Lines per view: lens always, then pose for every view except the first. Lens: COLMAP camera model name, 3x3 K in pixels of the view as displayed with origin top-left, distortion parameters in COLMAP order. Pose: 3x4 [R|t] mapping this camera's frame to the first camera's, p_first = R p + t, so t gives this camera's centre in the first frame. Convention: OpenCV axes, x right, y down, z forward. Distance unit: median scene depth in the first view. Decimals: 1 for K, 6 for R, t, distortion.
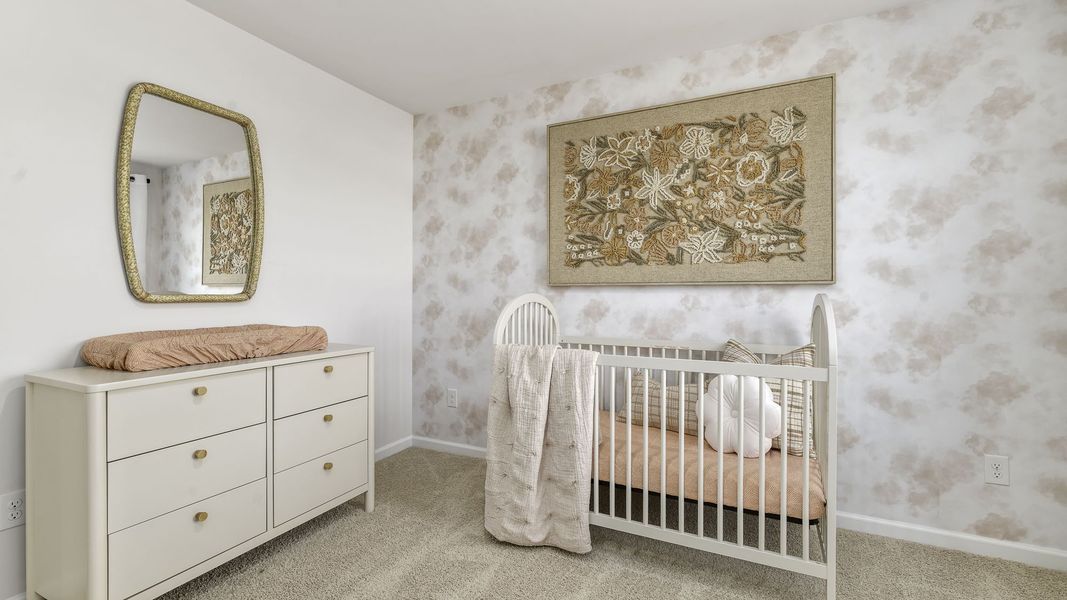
lens RADIAL K [[468.6, 0, 527.9], [0, 468.6, 295.4], [0, 0, 1]] dist [0.004048, -0.001270]
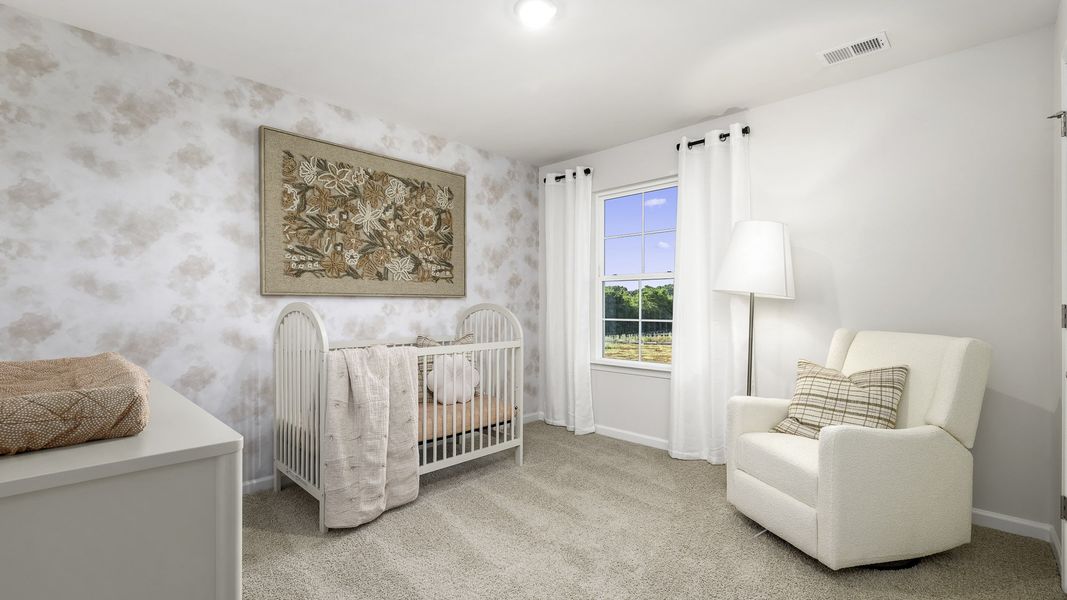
lens RADIAL K [[468.6, 0, 525.5], [0, 468.6, 304.2], [0, 0, 1]] dist [0.004048, -0.001270]
pose [[0.309012, 0.000878, 0.951058, -0.786119], [0.003271, 0.999993, -0.001986, 0.003740], [-0.951053, 0.003724, 0.309006, 0.224334]]
